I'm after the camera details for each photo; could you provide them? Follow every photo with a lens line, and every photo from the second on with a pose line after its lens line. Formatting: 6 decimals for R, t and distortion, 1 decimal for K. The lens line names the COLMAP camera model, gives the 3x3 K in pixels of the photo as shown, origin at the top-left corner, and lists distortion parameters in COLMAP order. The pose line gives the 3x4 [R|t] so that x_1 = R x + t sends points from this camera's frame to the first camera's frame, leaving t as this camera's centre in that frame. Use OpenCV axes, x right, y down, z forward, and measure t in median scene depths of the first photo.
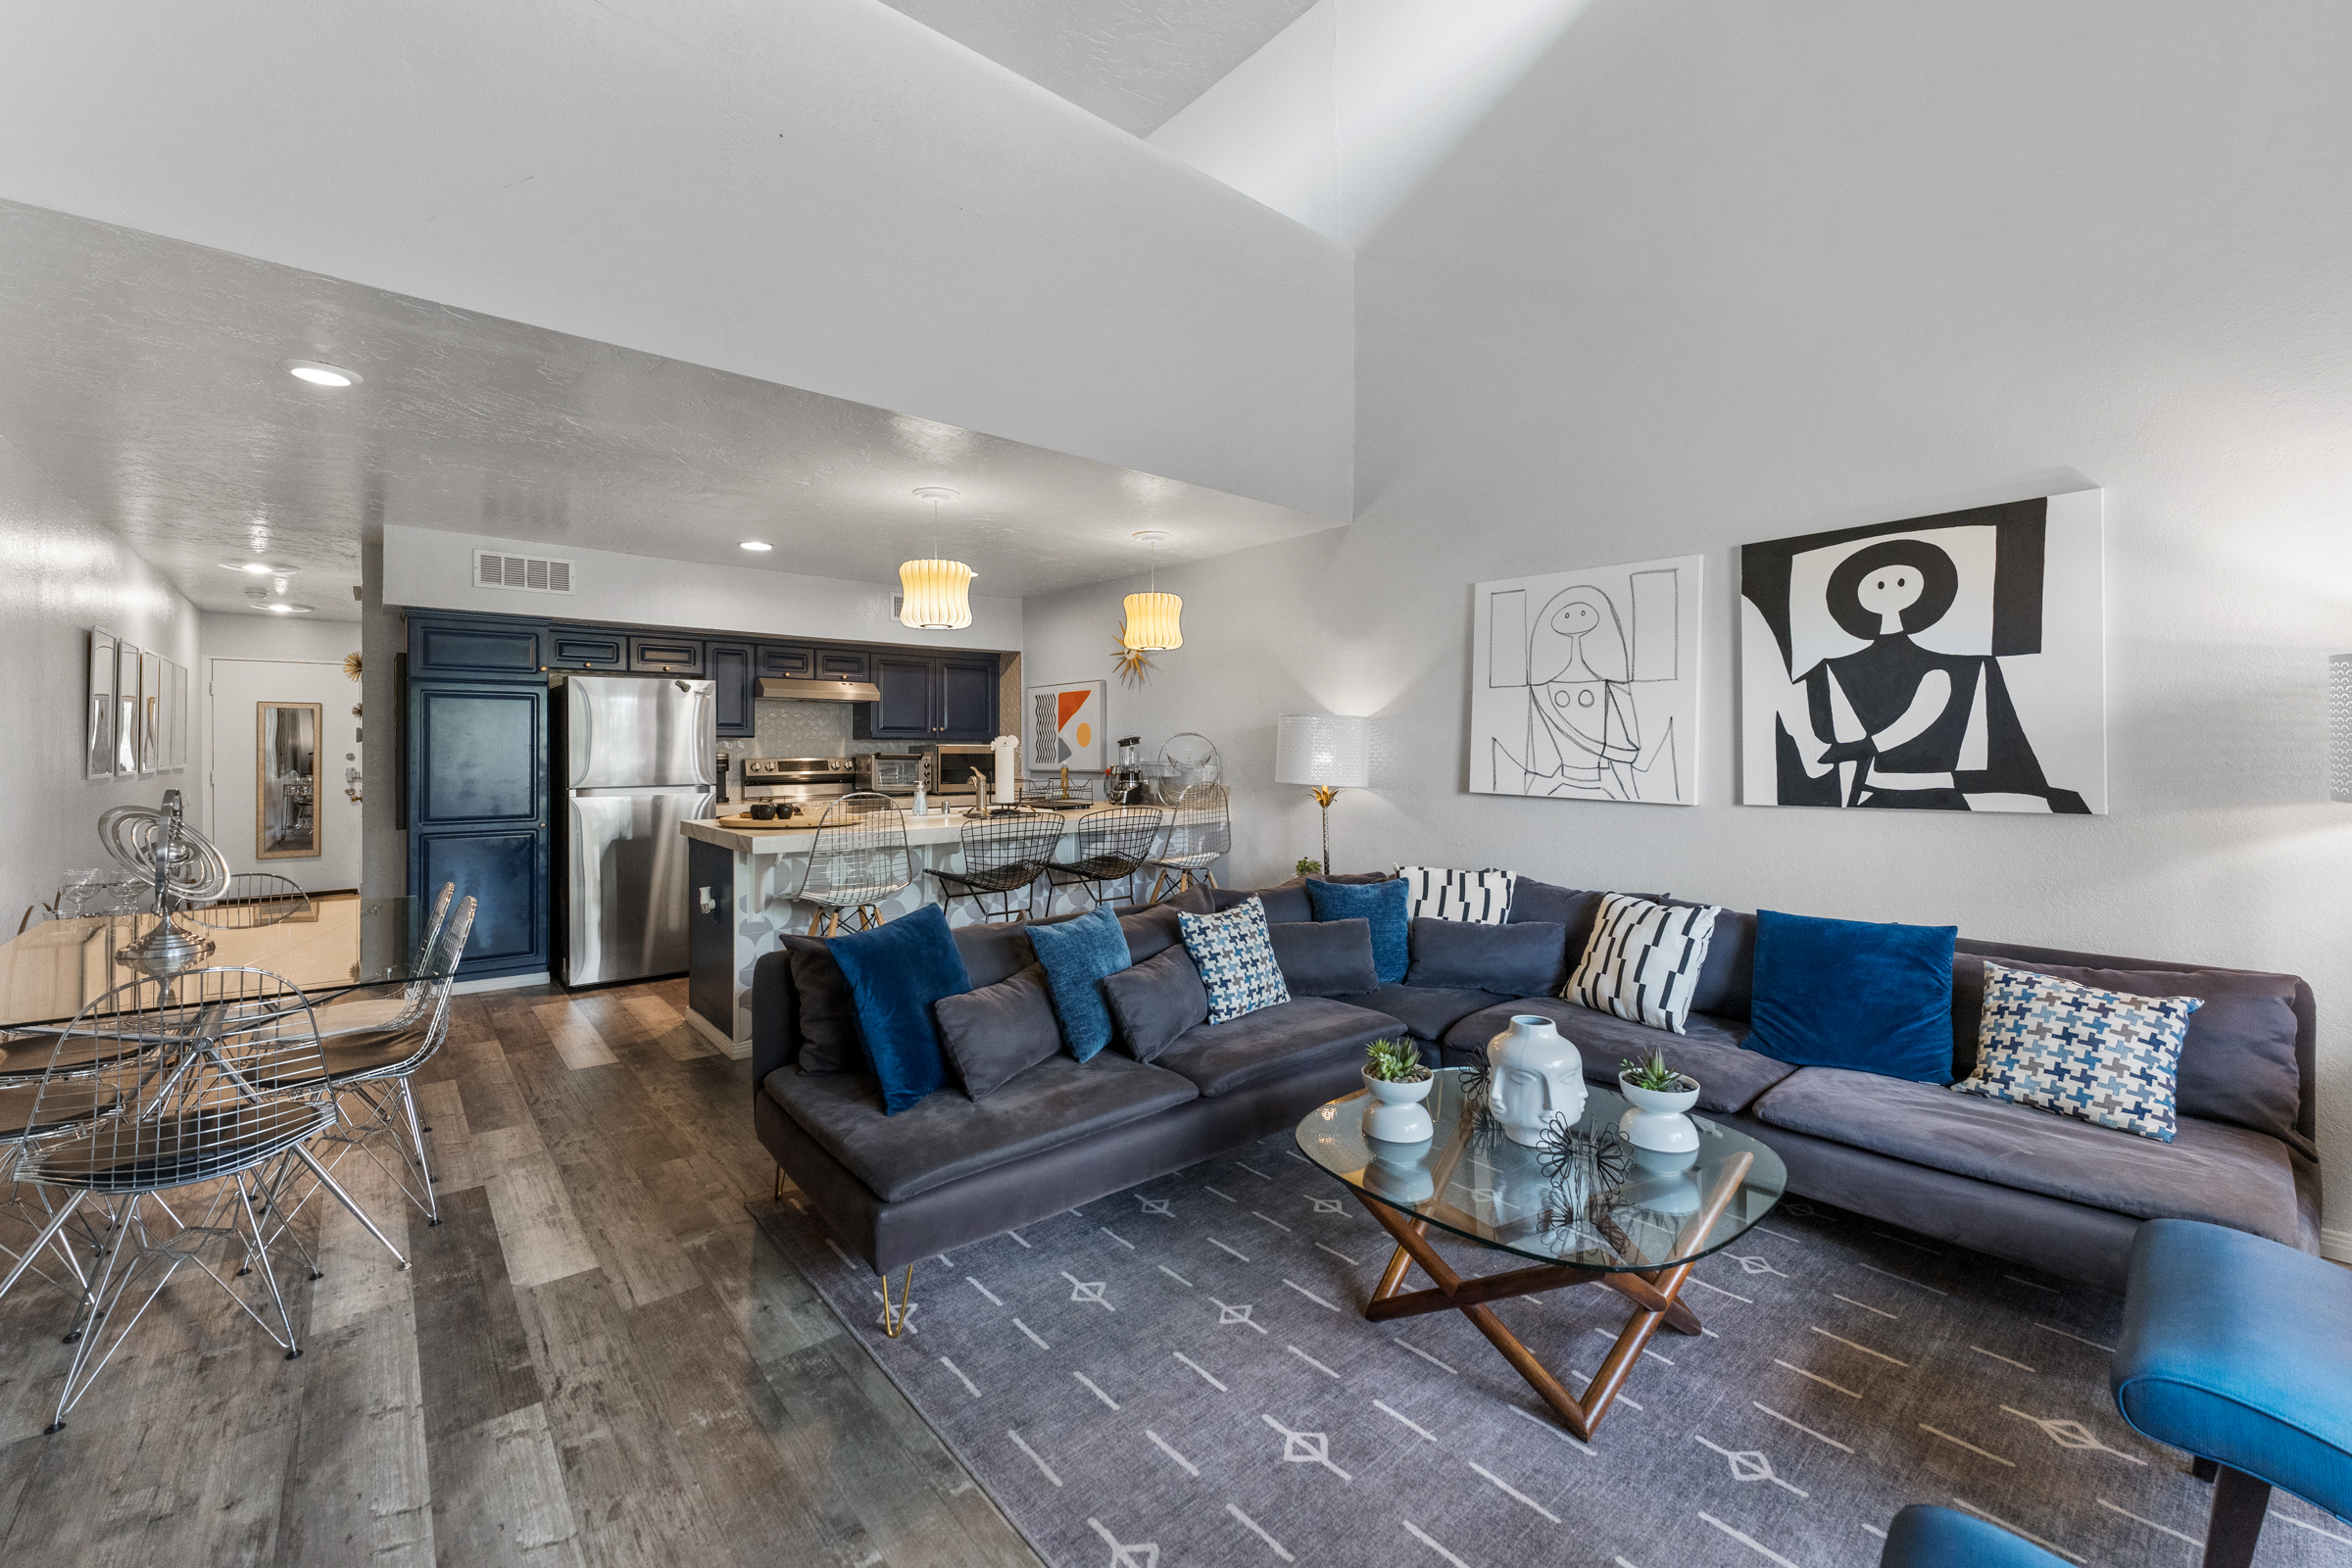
lens RADIAL K [[944.6, 0, 1169.7], [0, 944.6, 754.6], [0, 0, 1]] dist [0.001581, 0.000221]
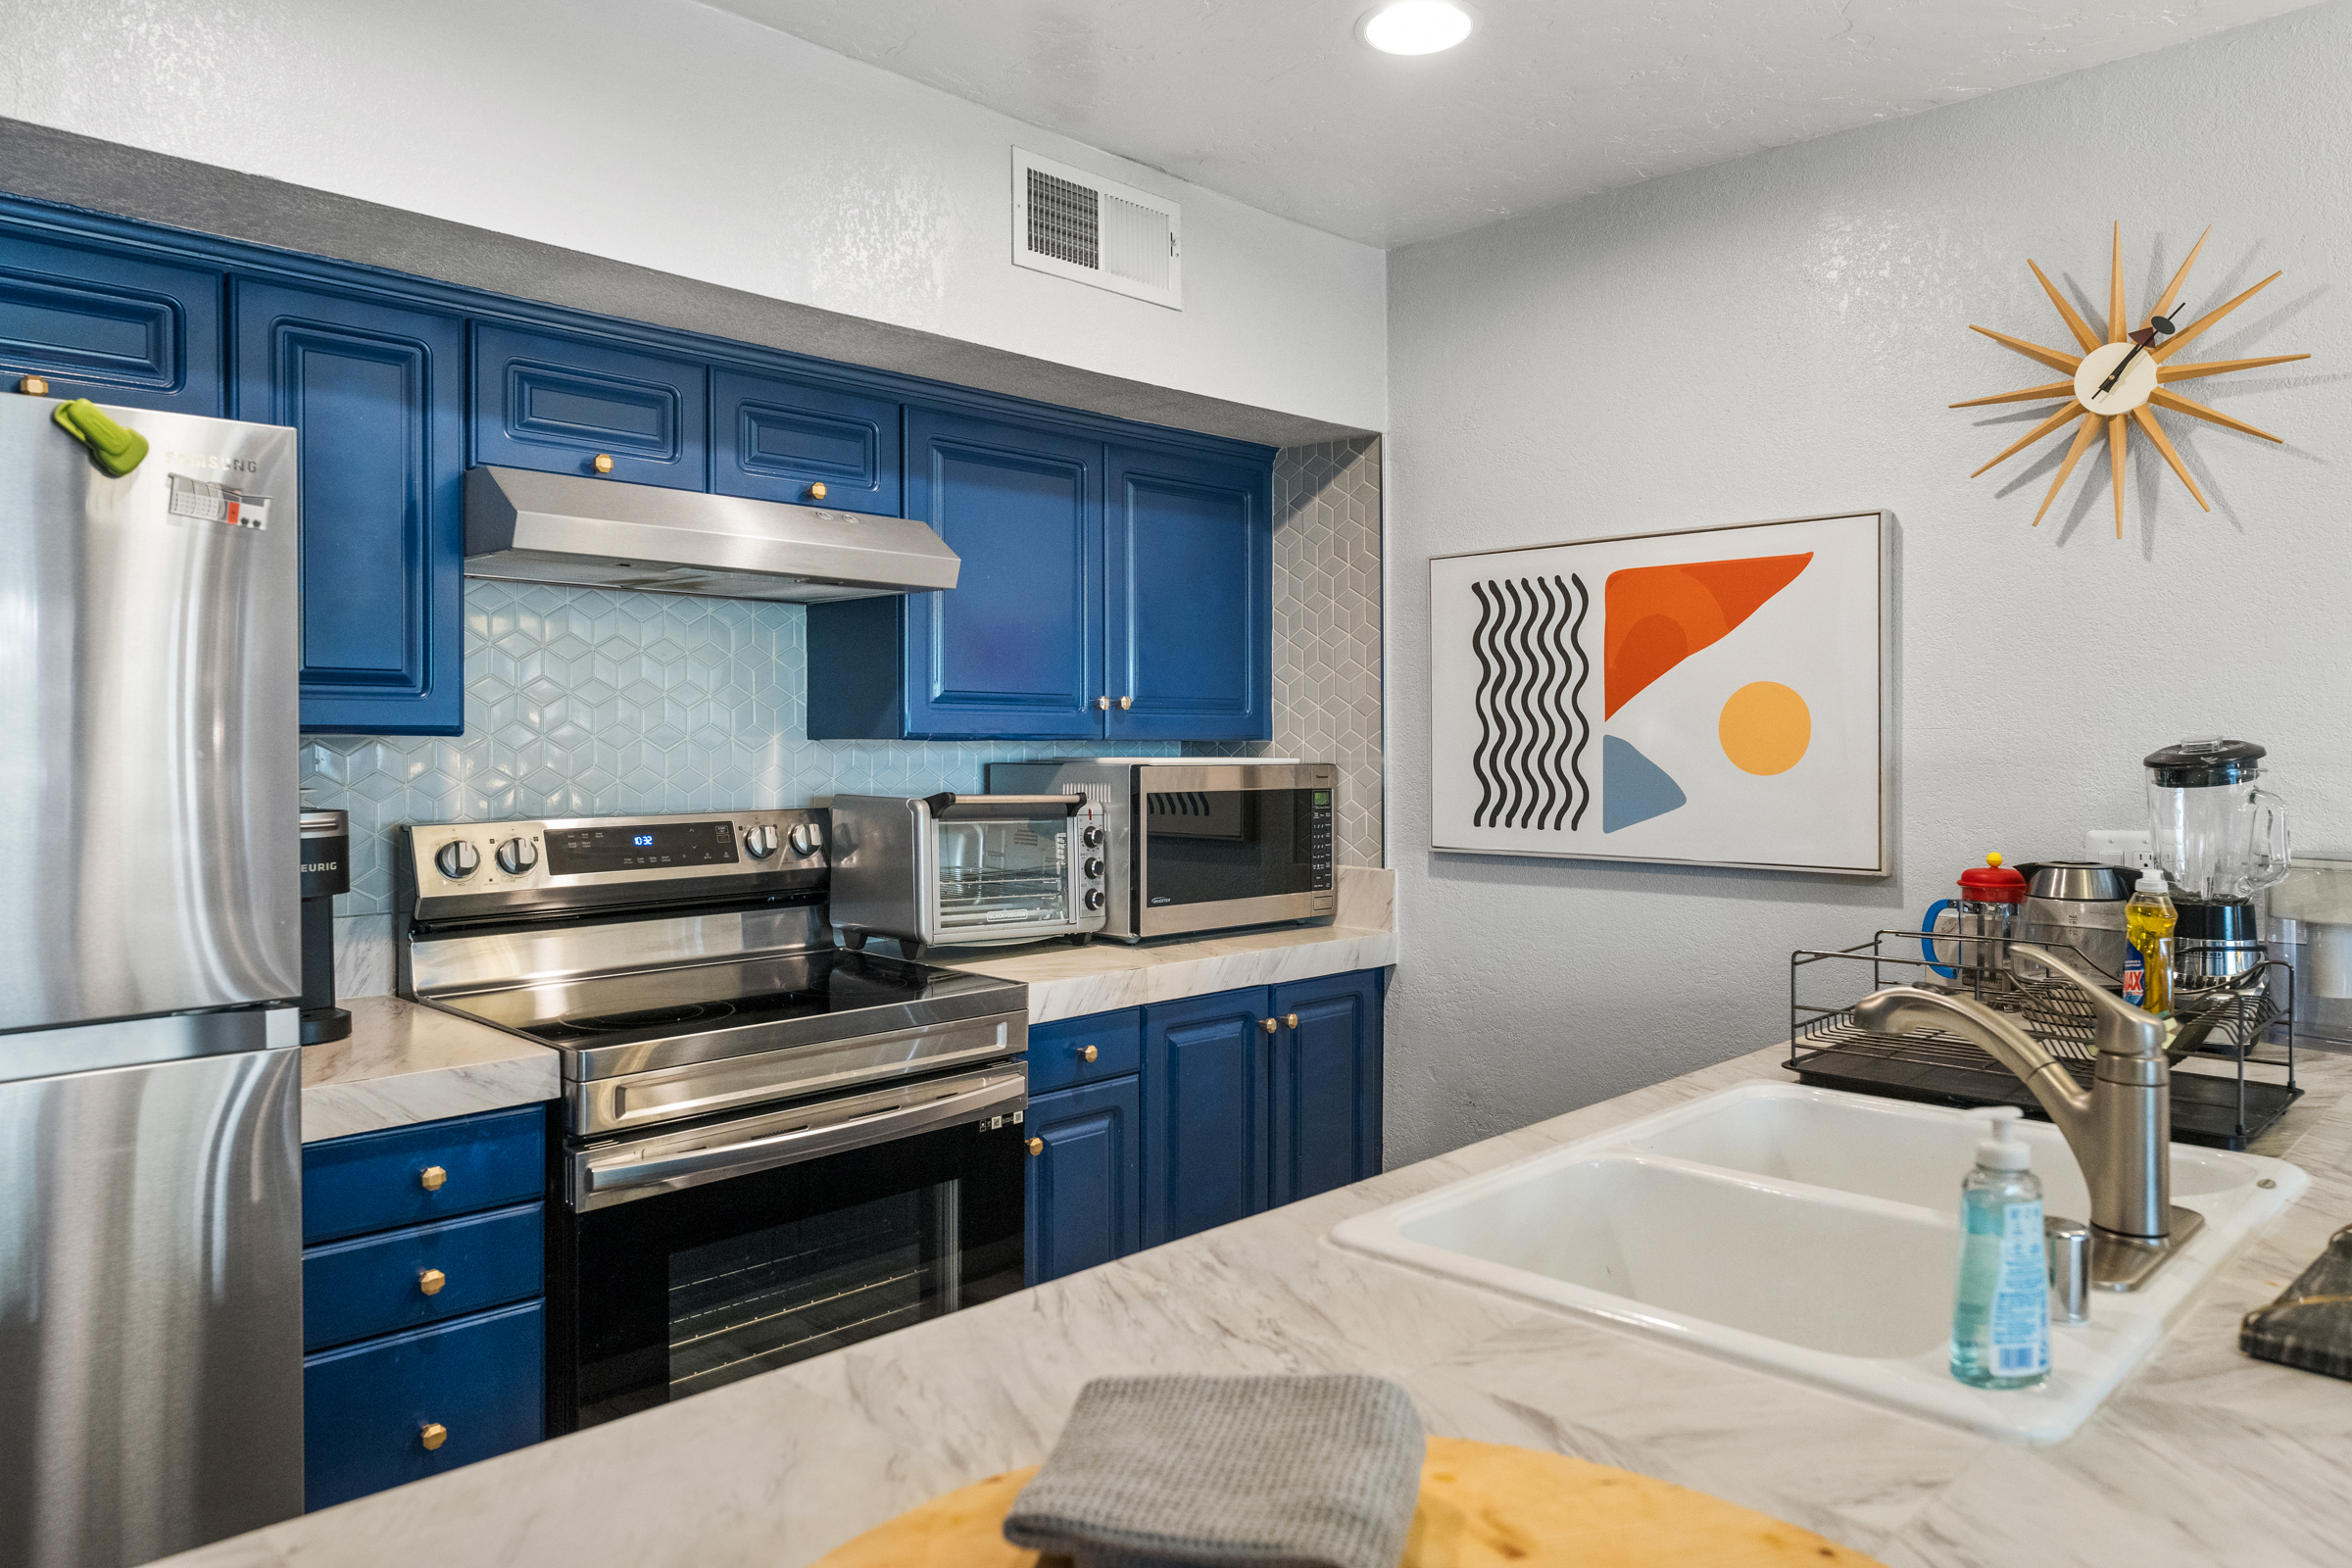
lens RADIAL K [[1559.4, 0, 1174.8], [0, 1559.4, 776.1], [0, 0, 1]] dist [0.006217, 0.000684]
pose [[0.995979, 0.003848, 0.089508, -0.293308], [-0.005776, 0.999757, 0.021289, -0.016292], [-0.089404, -0.021721, 0.995759, 0.592596]]
